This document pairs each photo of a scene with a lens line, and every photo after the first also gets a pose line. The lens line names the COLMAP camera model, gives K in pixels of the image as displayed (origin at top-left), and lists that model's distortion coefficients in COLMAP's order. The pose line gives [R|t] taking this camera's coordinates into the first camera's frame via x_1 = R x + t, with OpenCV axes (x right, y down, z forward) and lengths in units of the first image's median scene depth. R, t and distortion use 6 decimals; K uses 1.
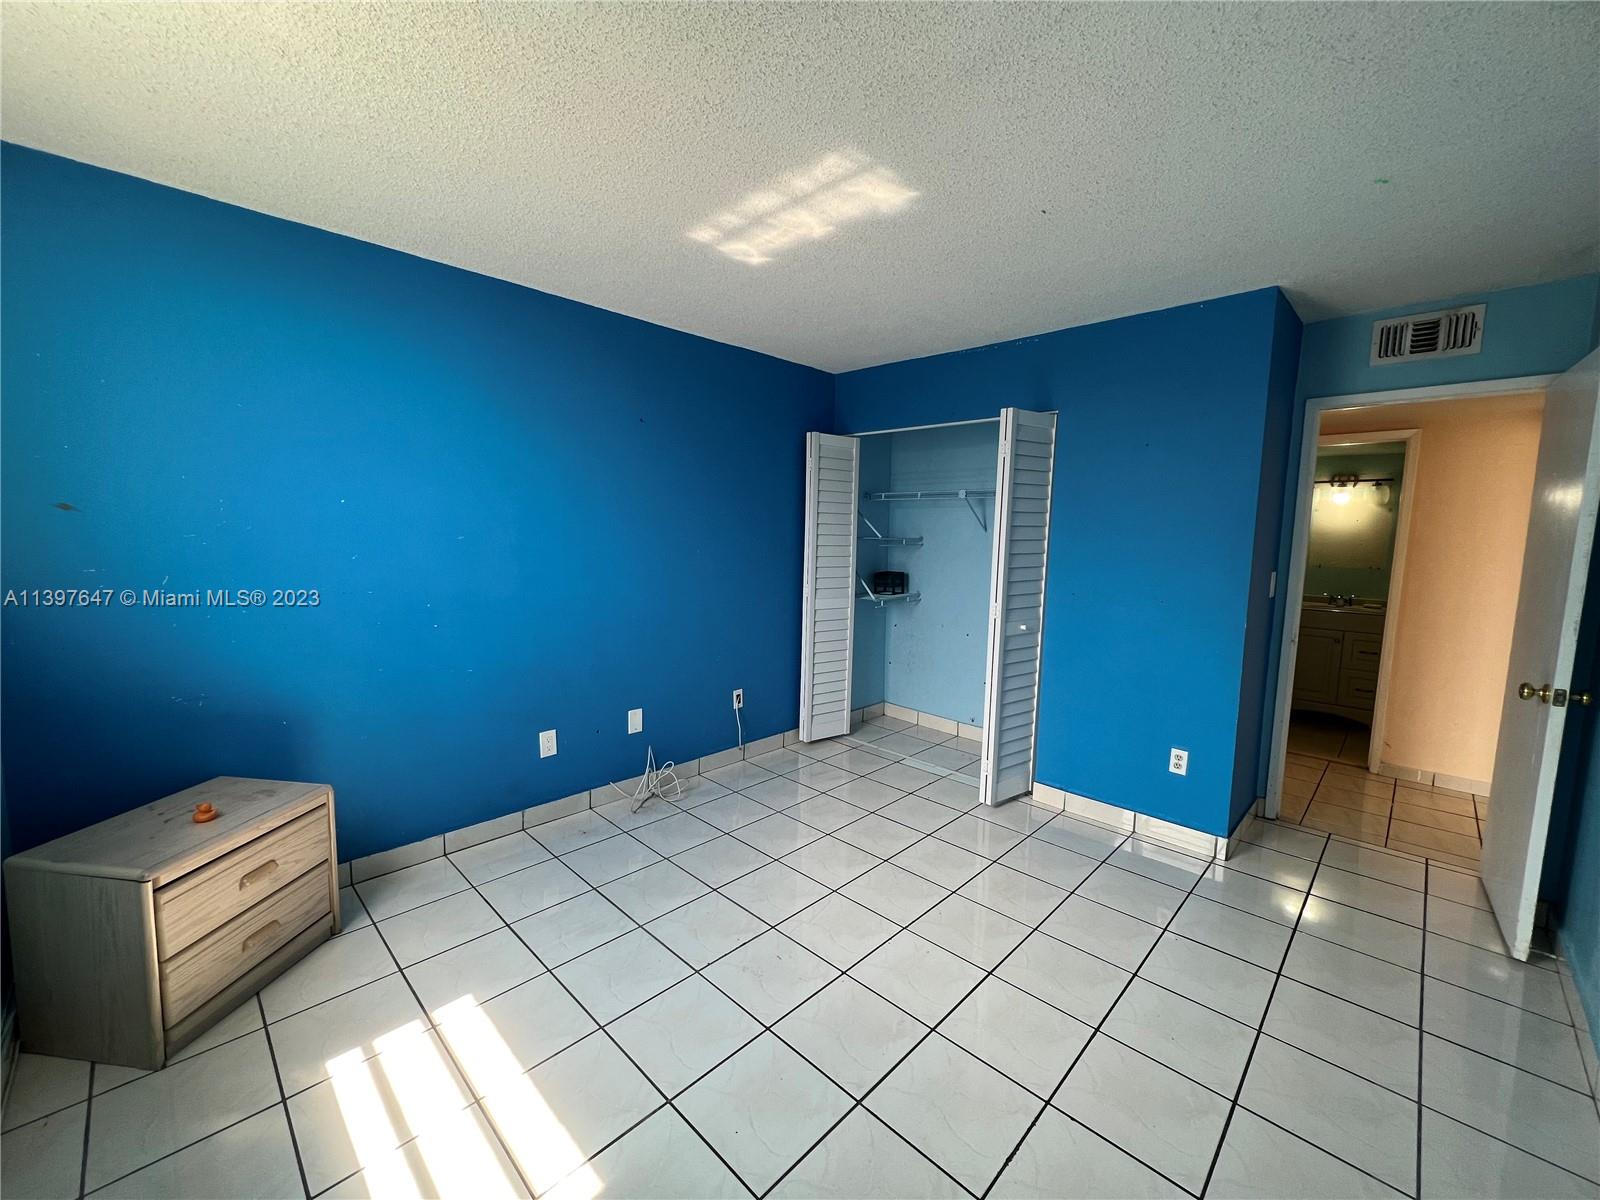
lens RADIAL K [[642.5, 0, 797.4], [0, 642.5, 601.3], [0, 0, 1]] dist [-0.002298, 0.000228]
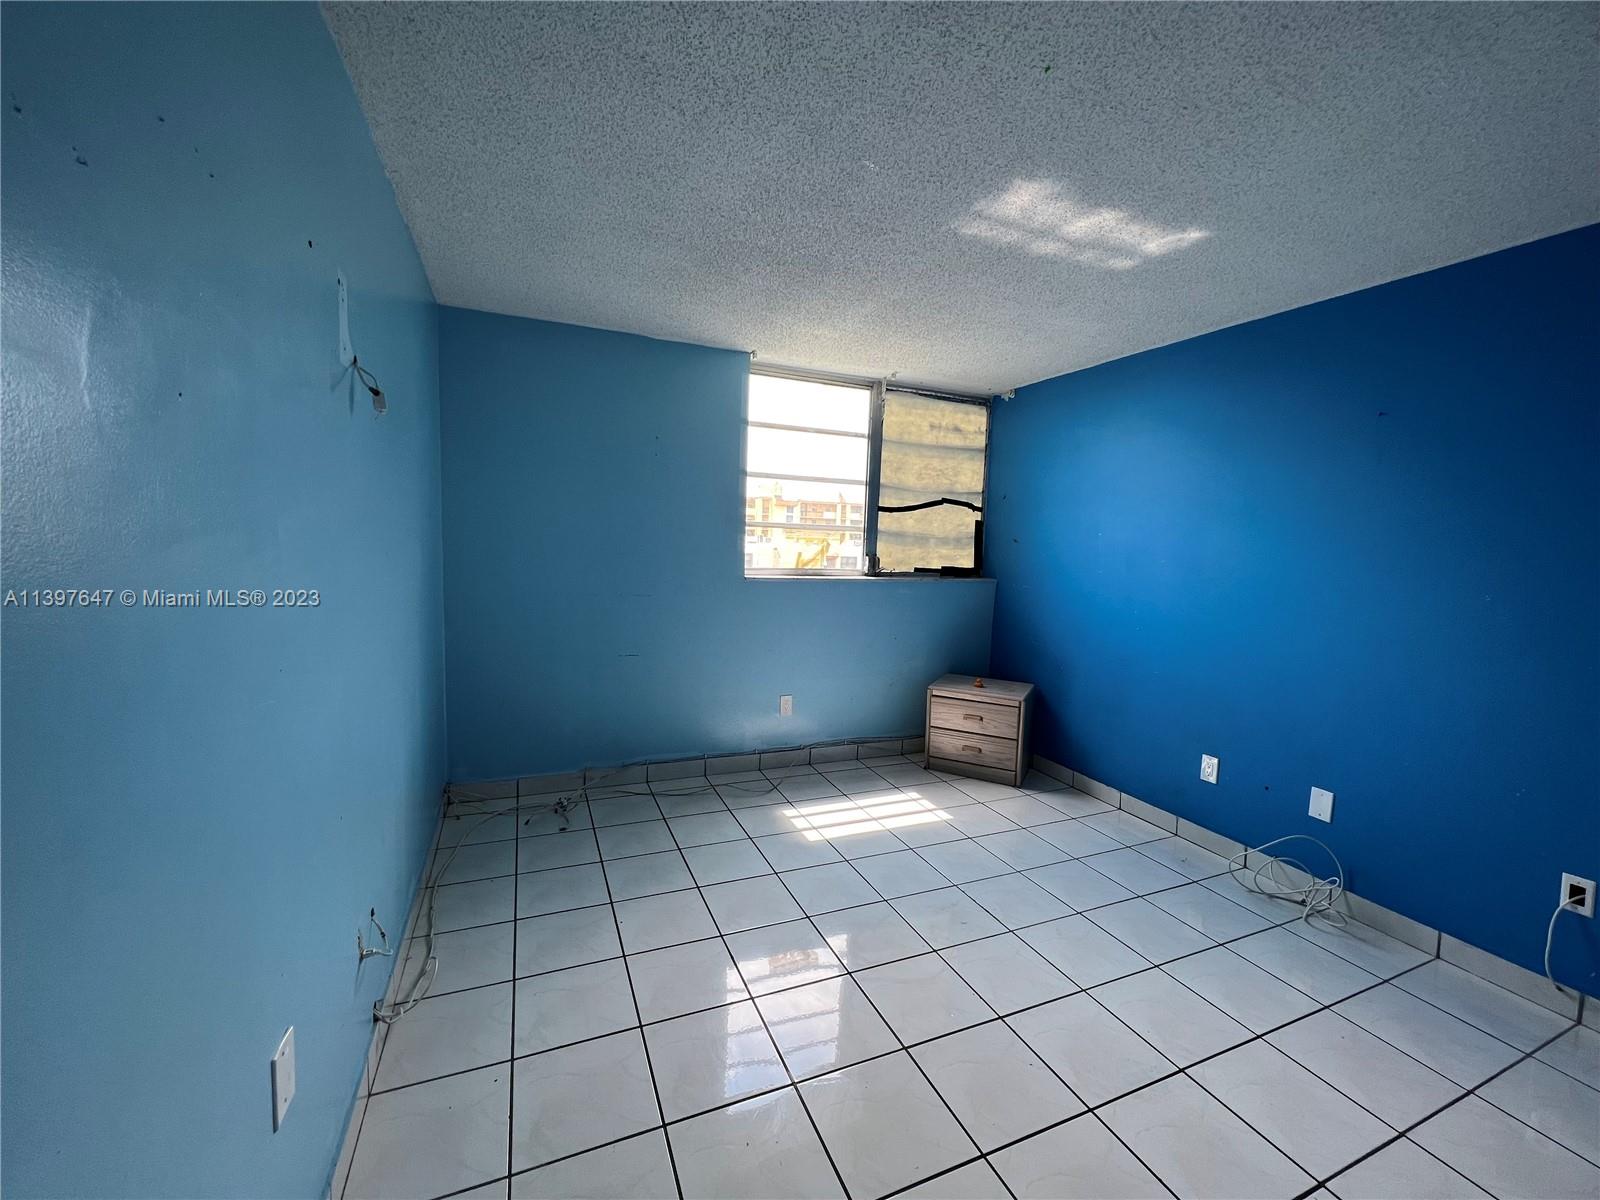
lens RADIAL K [[642.5, 0, 803.1], [0, 642.5, 597.3], [0, 0, 1]] dist [-0.002298, 0.000228]
pose [[-0.370722, 0.049488, -0.927425, 0.719965], [-0.147404, 0.982787, 0.111364, -0.056163], [0.916972, 0.177992, -0.357046, 0.693229]]
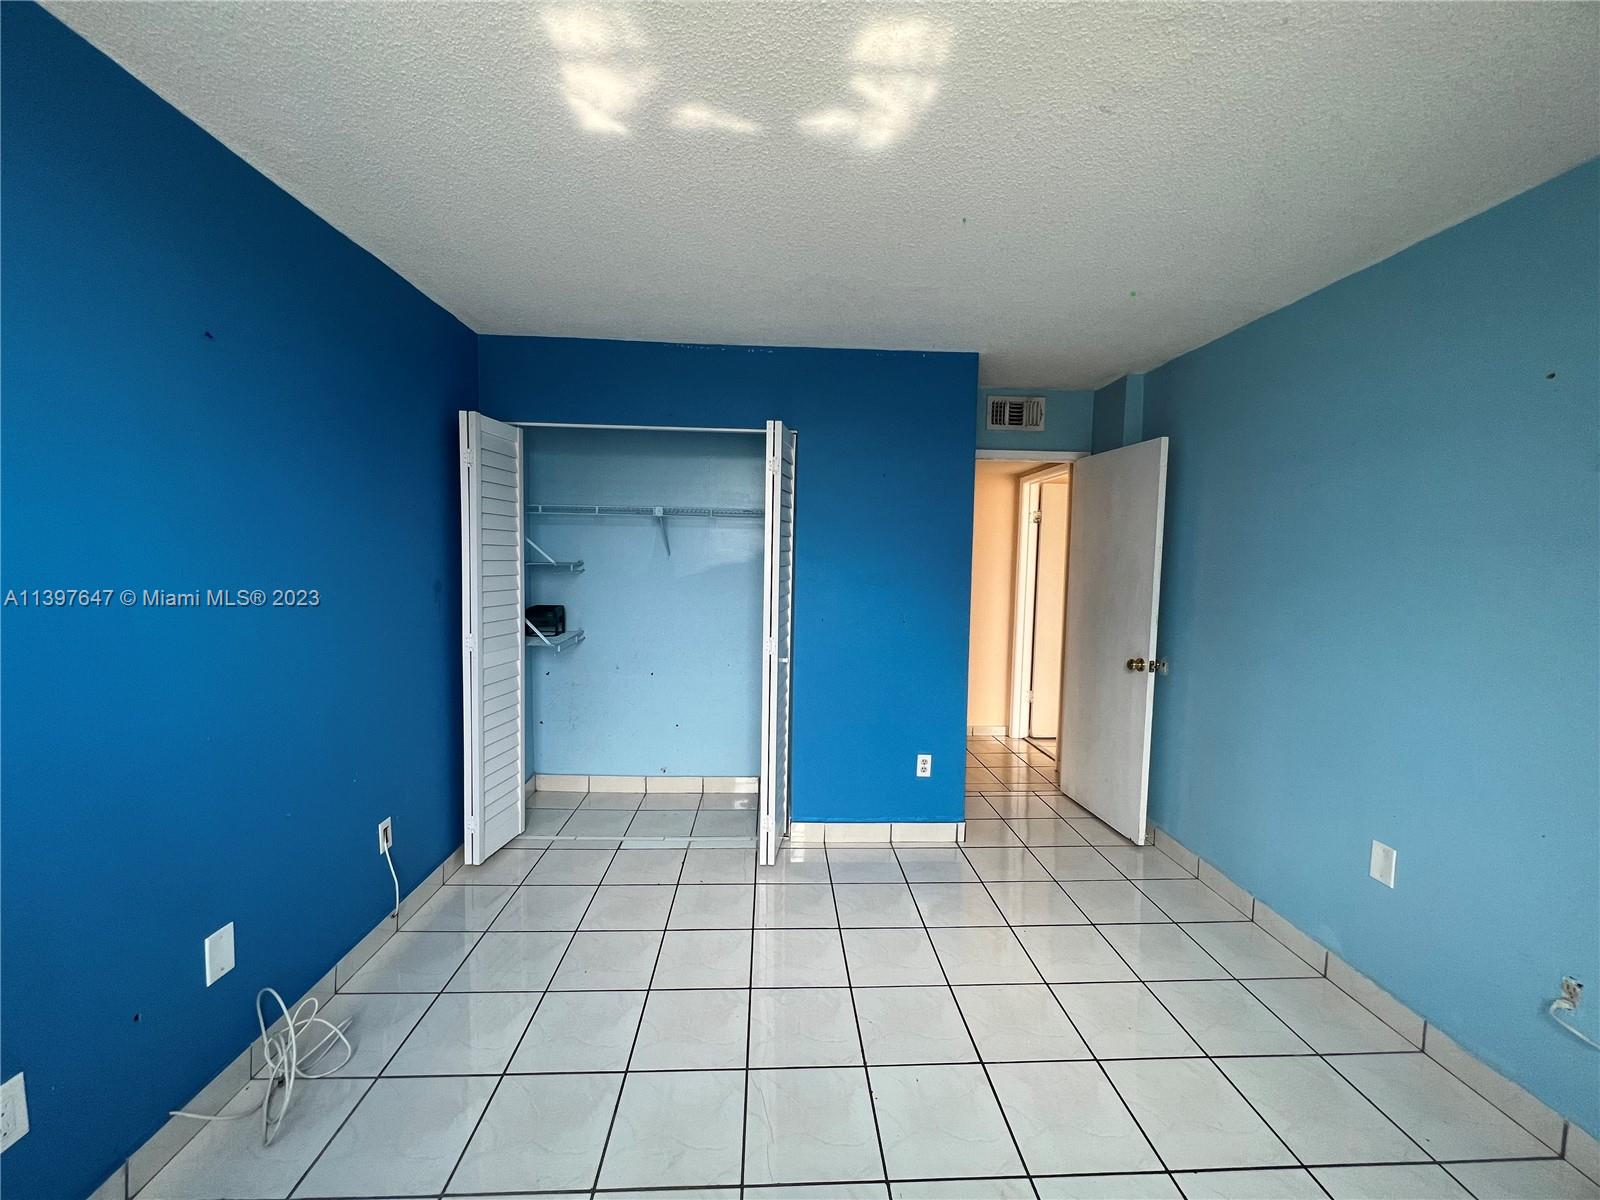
lens RADIAL K [[642.5, 0, 795.3], [0, 642.5, 603.5], [0, 0, 1]] dist [-0.002298, 0.000228]
pose [[0.679872, -0.061665, 0.730733, -0.310301], [0.075829, 0.997028, 0.013586, -0.052970], [-0.729399, 0.046174, 0.682528, 0.359280]]
